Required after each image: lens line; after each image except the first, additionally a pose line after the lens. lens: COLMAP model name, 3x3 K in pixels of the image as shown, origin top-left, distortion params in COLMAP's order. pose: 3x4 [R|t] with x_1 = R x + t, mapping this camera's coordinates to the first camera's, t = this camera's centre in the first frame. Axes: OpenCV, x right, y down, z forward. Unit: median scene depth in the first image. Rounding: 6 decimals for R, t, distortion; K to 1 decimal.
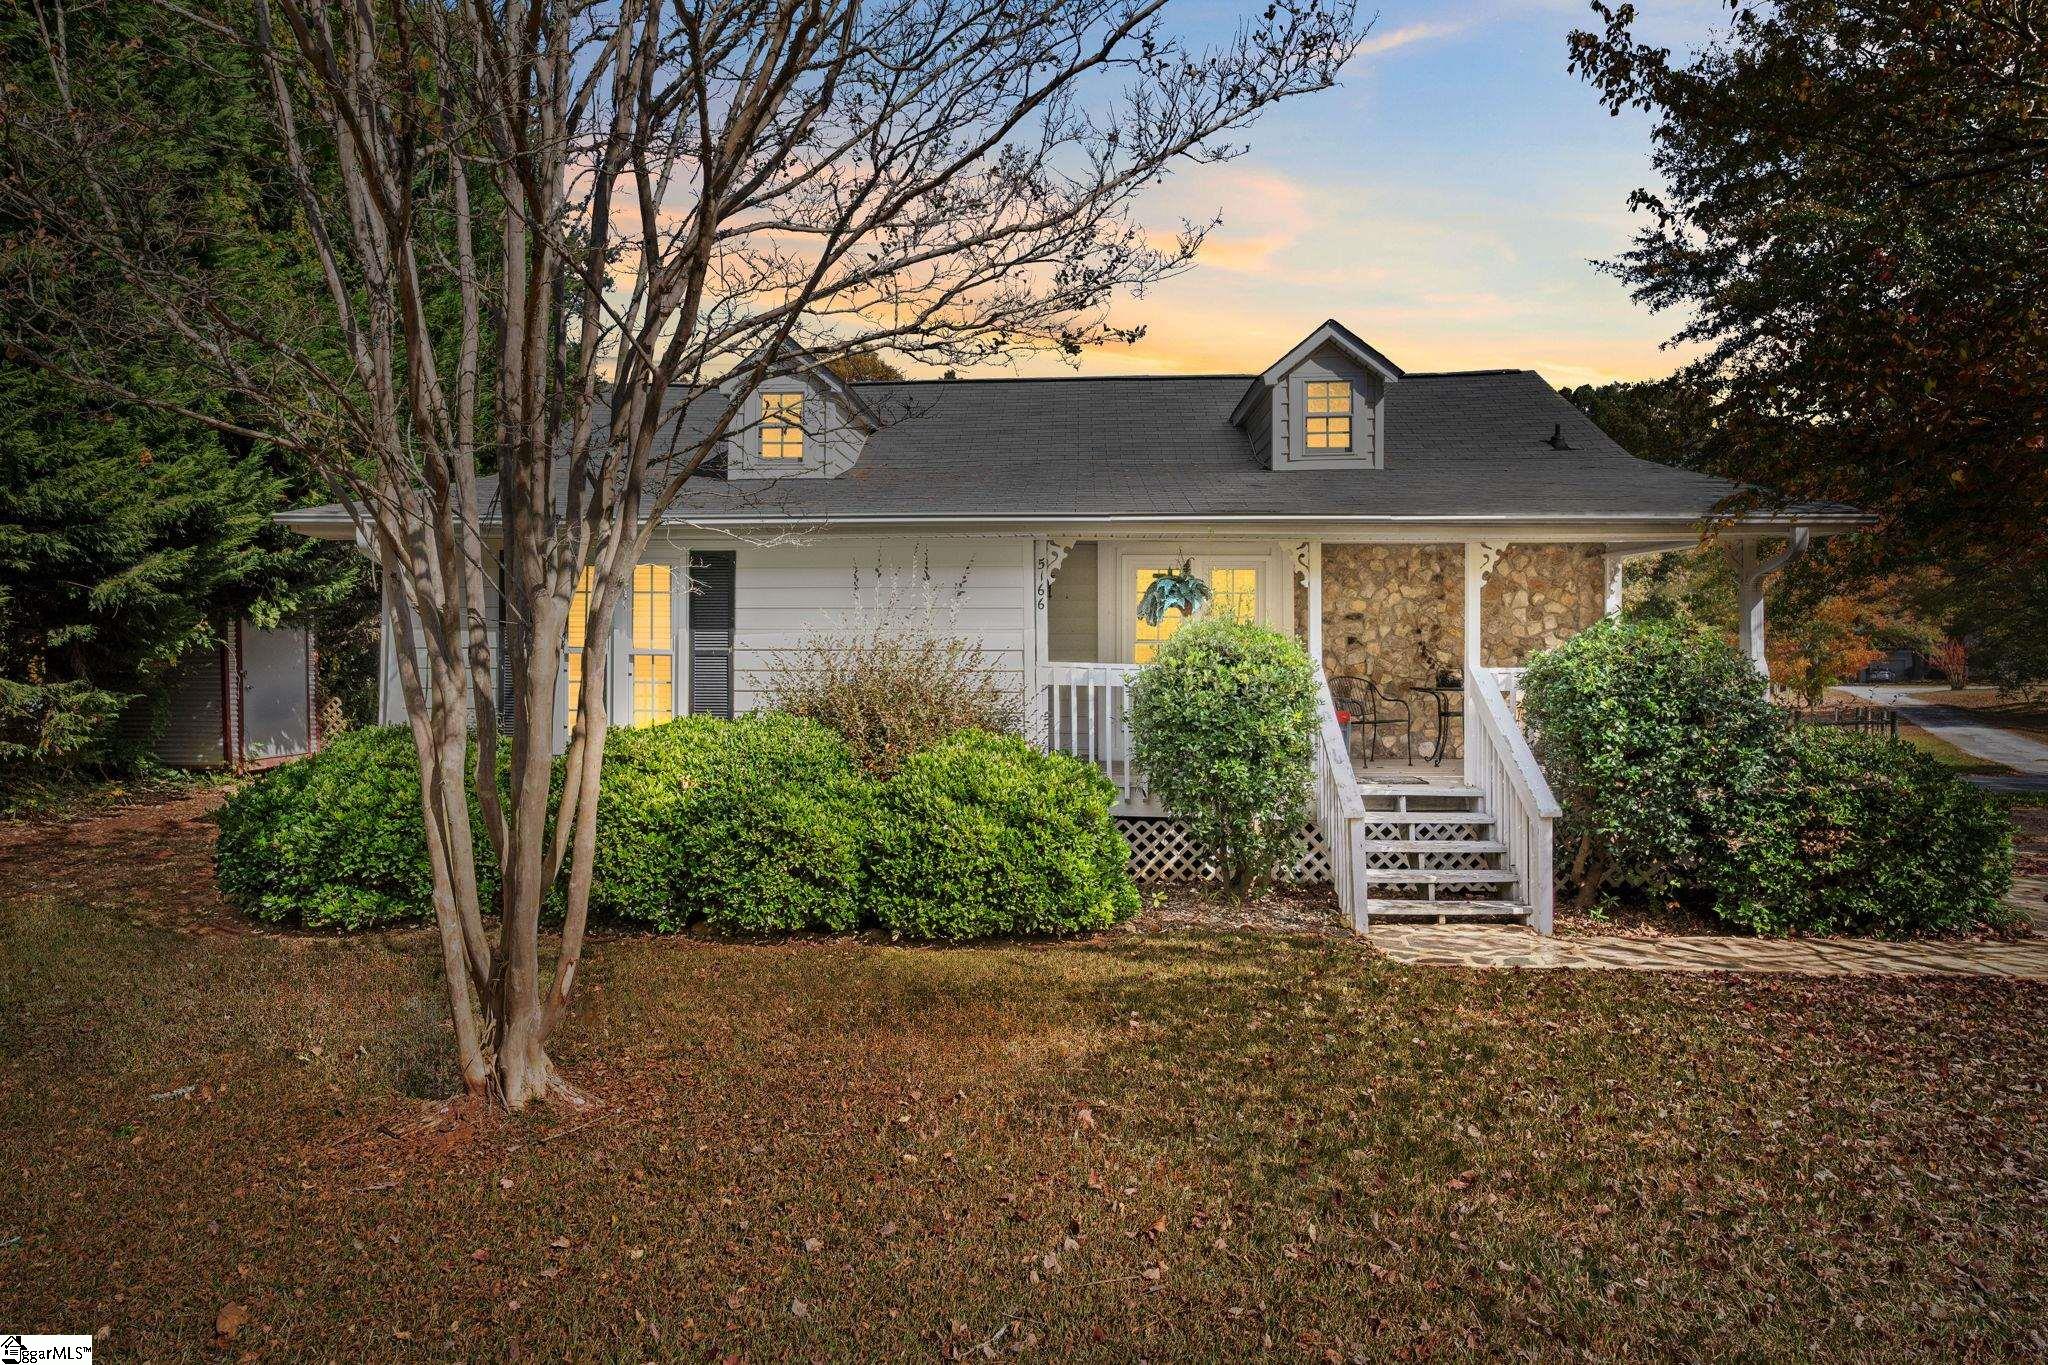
lens RADIAL K [[1117.8, 0, 1024.0], [0, 1117.8, 682.5], [0, 0, 1]] dist [-0.021565, 0.025481]
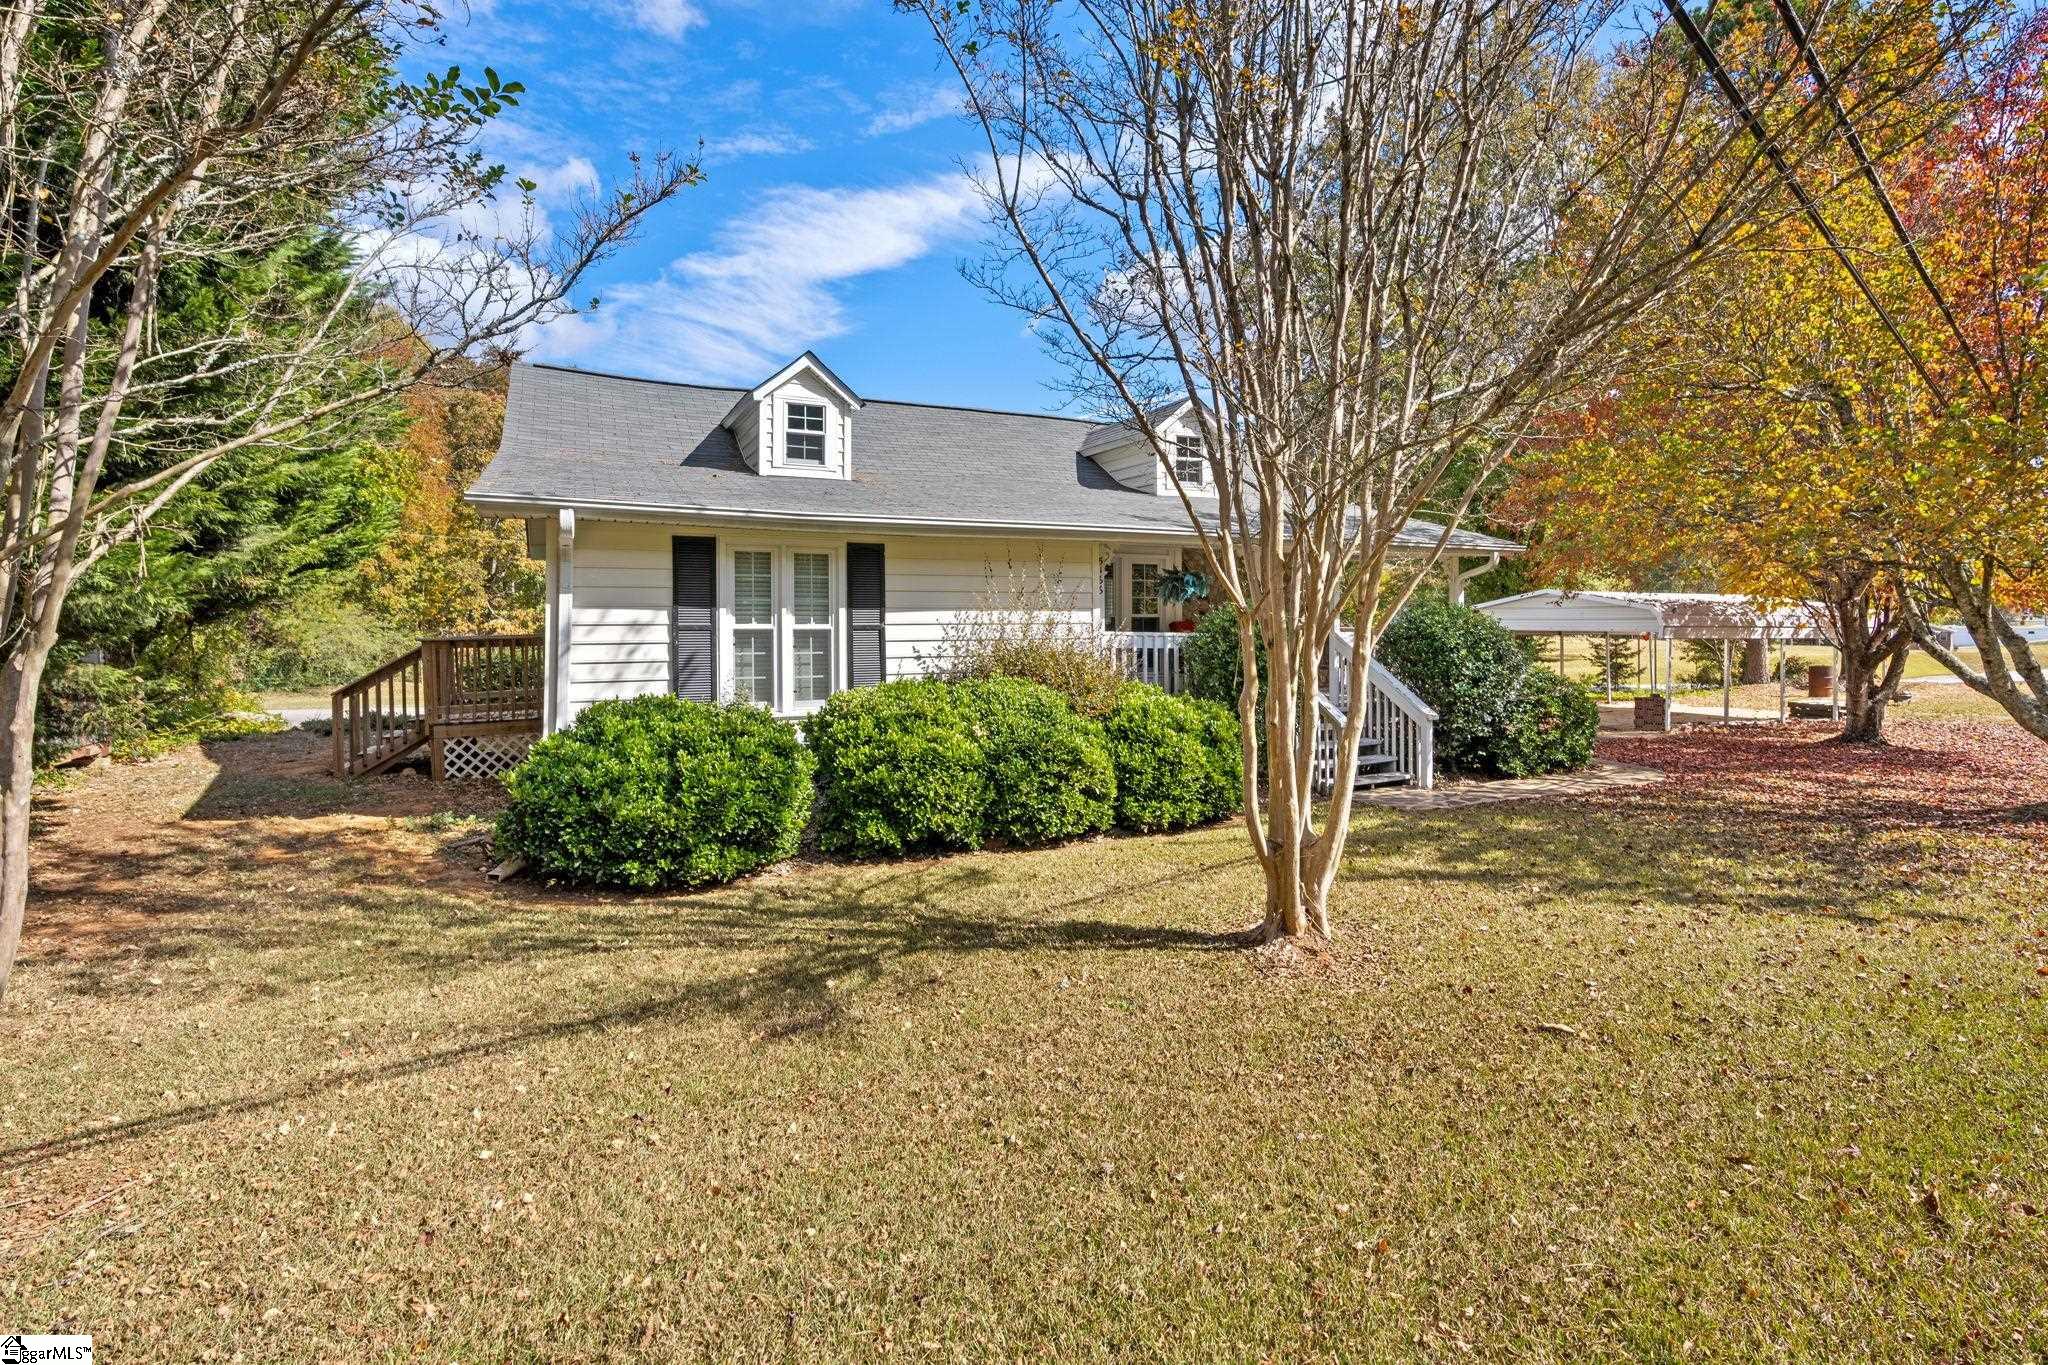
lens RADIAL K [[905.4, 0, 1023.0], [0, 905.4, 685.3], [0, 0, 1]] dist [-0.000817, -0.000007]
pose [[0.881995, -0.038244, 0.469705, -0.758148], [0.017881, 0.998700, 0.047740, -0.010049], [-0.470920, -0.033708, 0.881532, 0.077445]]
